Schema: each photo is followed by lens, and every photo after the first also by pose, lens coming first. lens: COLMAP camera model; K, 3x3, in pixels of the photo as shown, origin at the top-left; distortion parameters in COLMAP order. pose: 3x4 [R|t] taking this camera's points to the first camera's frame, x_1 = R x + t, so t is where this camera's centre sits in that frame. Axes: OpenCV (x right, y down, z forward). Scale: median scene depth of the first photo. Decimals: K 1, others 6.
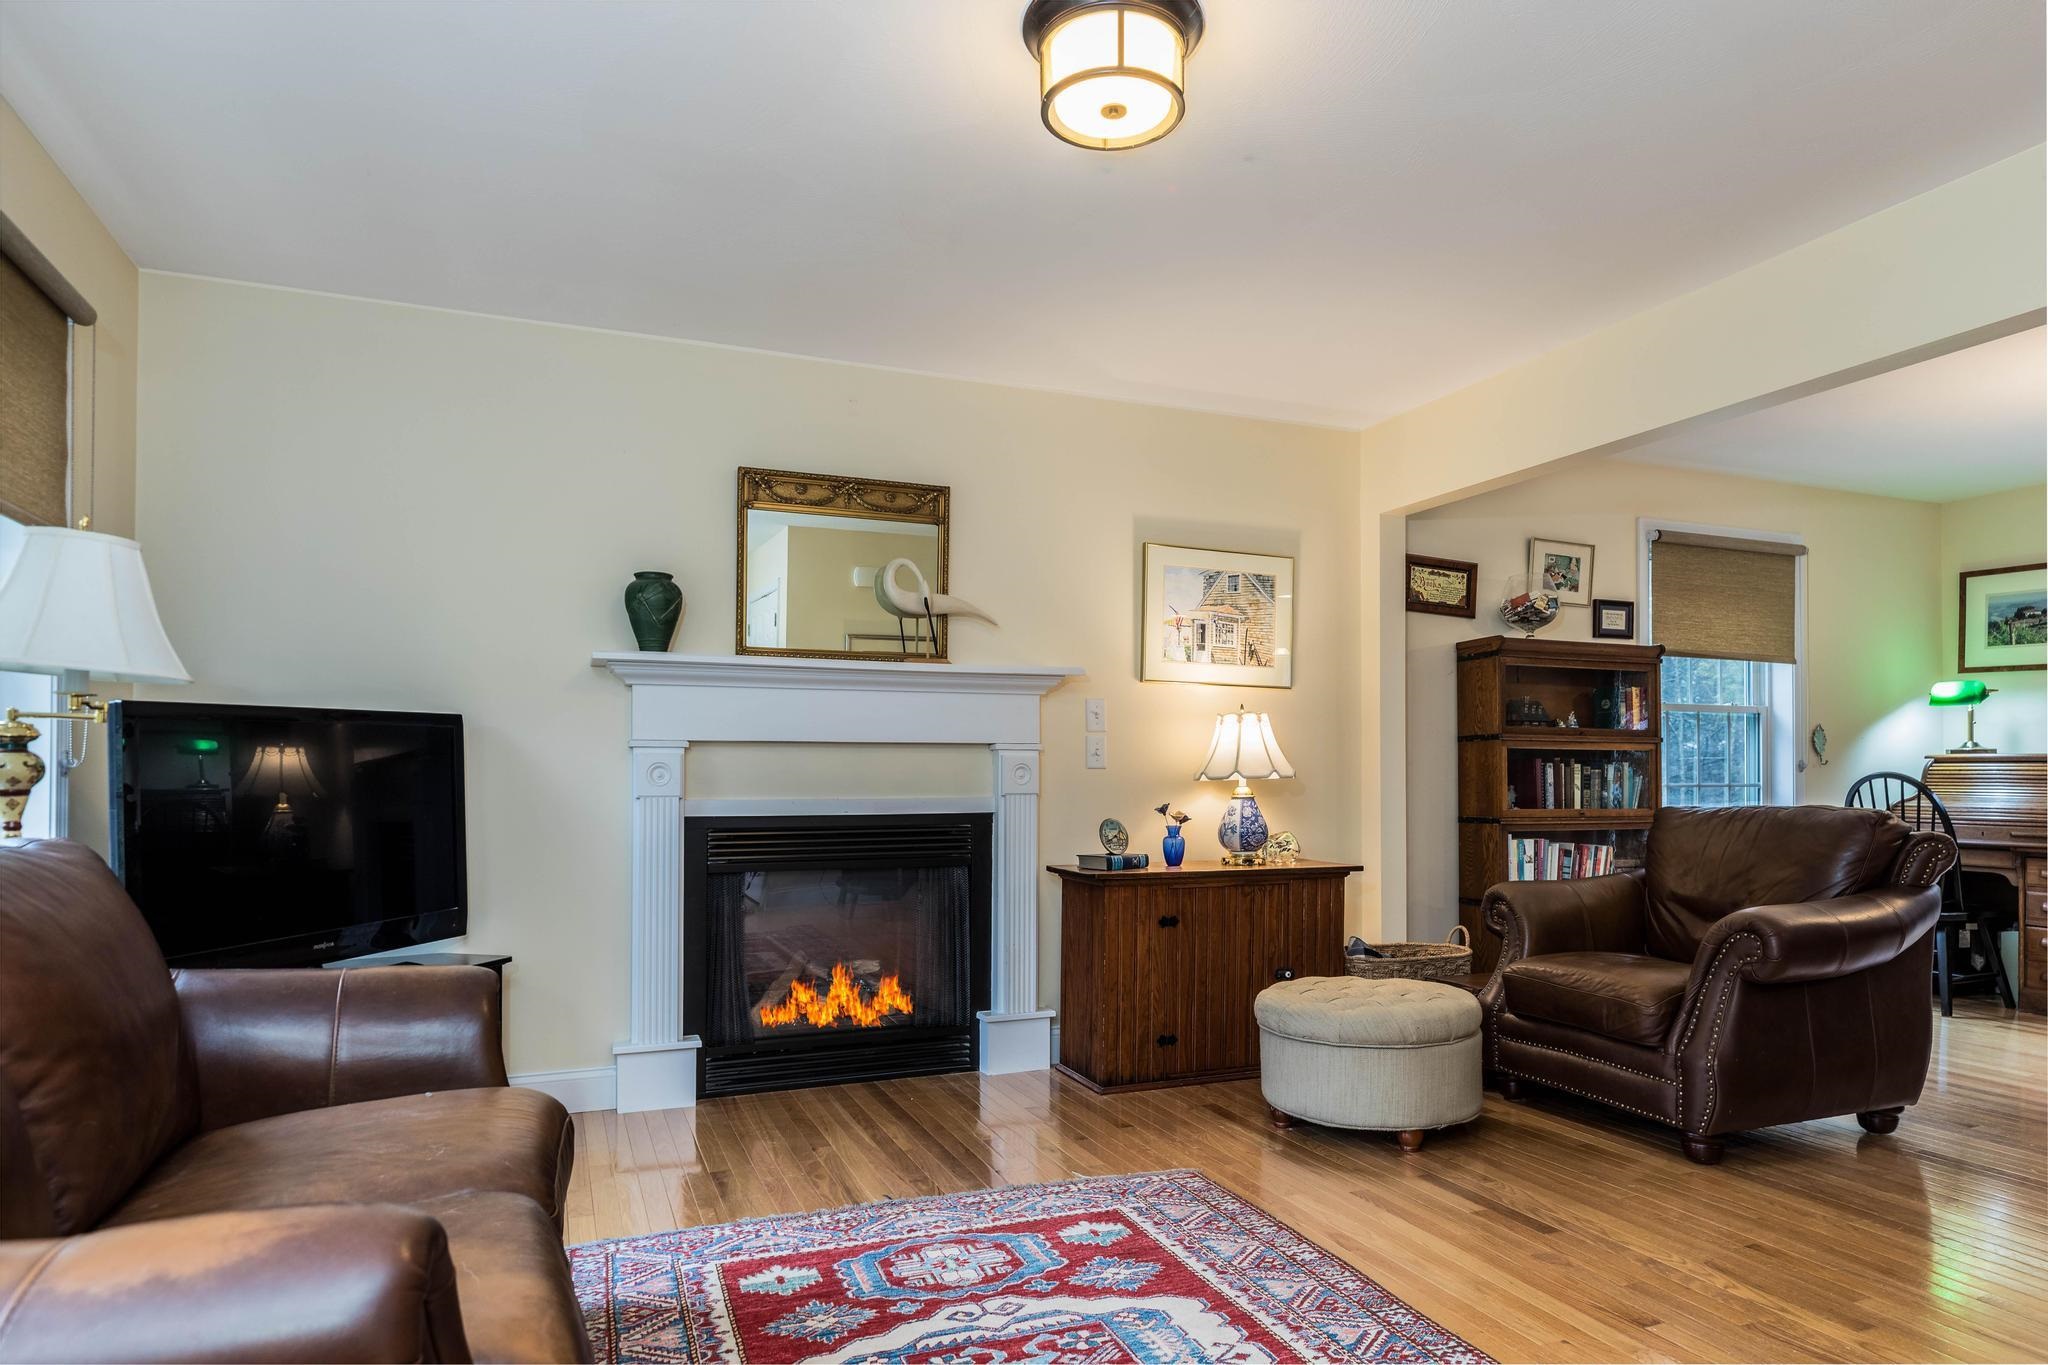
lens RADIAL K [[1229.7, 0, 1050.5], [0, 1229.7, 759.6], [0, 0, 1]] dist [0.008320, 0.000002]
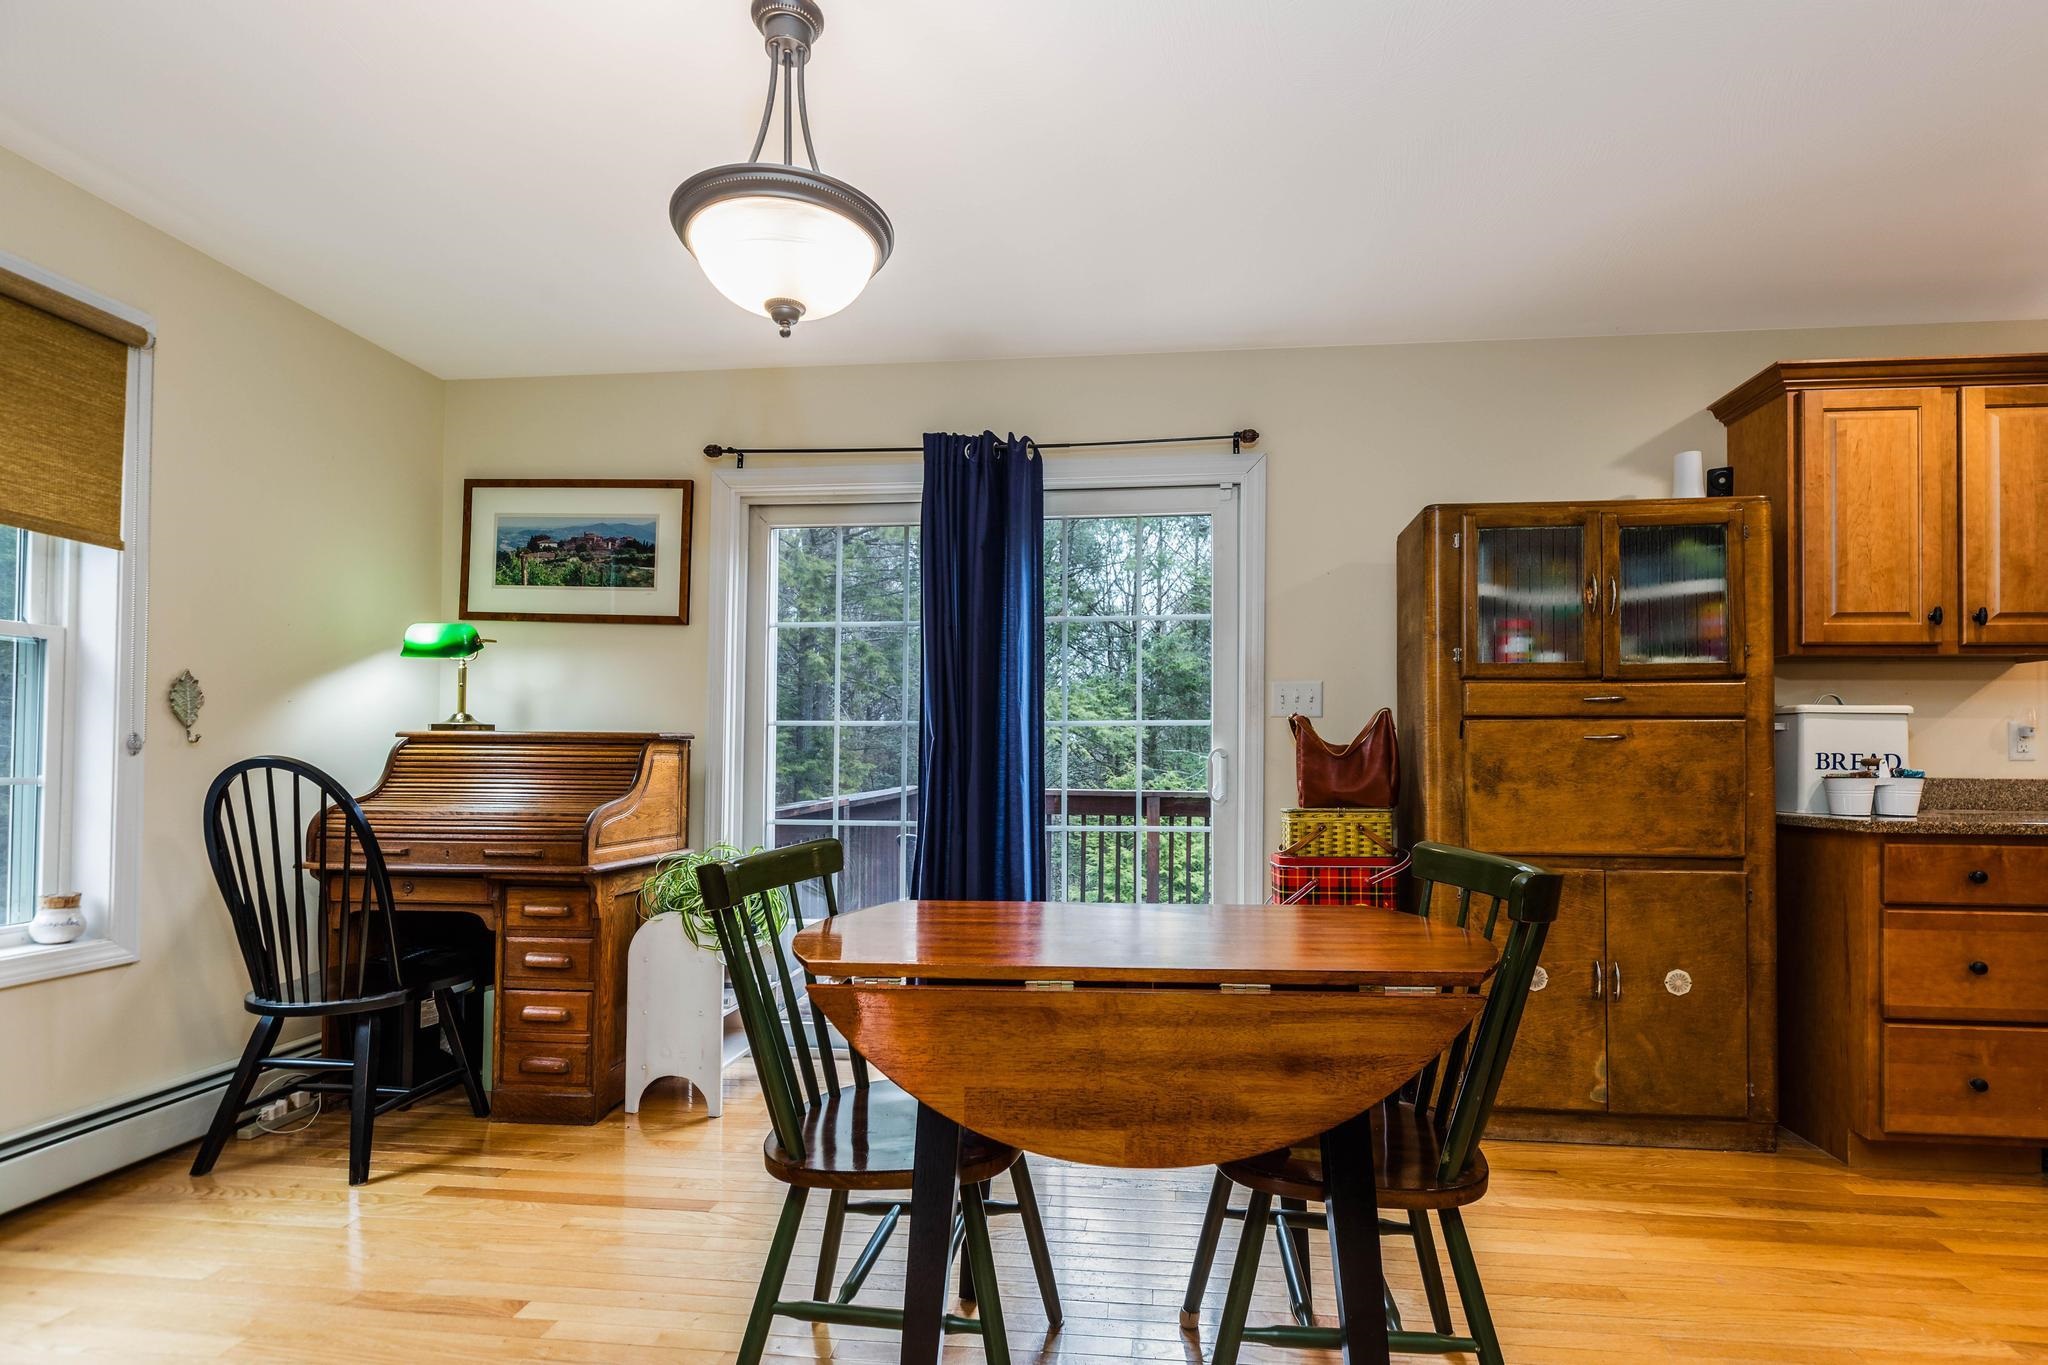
lens RADIAL K [[987.6, 0, 1064.8], [0, 987.6, 746.9], [0, 0, 1]] dist [-0.001585, 0.000128]
pose [[0.479789, 0.015243, 0.877251, 0.486895], [-0.018468, 0.999803, -0.007272, 0.002464], [-0.877189, -0.012712, 0.479976, 0.504098]]
